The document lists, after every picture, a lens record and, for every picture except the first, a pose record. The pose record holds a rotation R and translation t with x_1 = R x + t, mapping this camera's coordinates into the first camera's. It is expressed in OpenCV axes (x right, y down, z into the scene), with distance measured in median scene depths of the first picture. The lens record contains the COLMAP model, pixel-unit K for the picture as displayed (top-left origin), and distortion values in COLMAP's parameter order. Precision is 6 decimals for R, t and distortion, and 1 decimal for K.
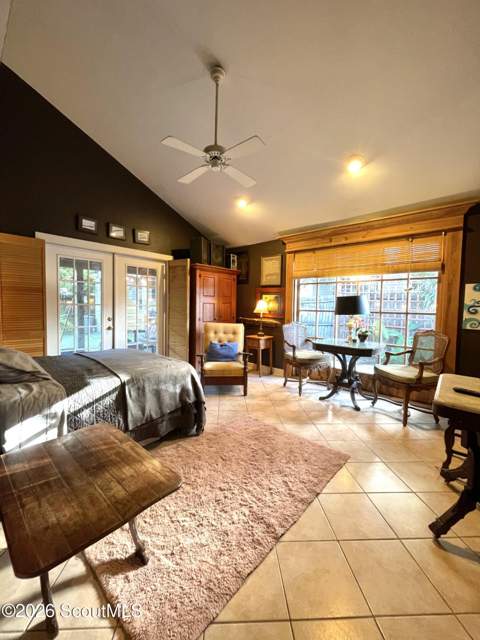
lens RADIAL K [[258.4, 0, 235.1], [0, 258.4, 315.9], [0, 0, 1]] dist [-0.001581, -0.000409]
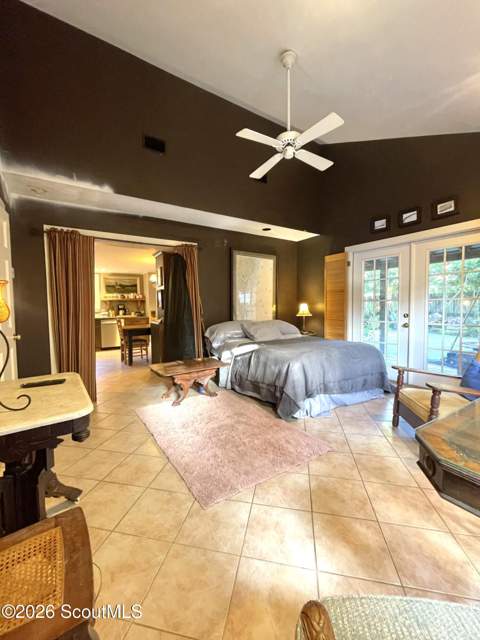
lens RADIAL K [[258.4, 0, 236.3], [0, 258.4, 320.9], [0, 0, 1]] dist [-0.001581, -0.000409]
pose [[-0.260021, 0.035429, -0.964953, 0.611605], [-0.033768, 0.998382, 0.045756, 0.010005], [0.965012, 0.044482, -0.258404, 0.720487]]
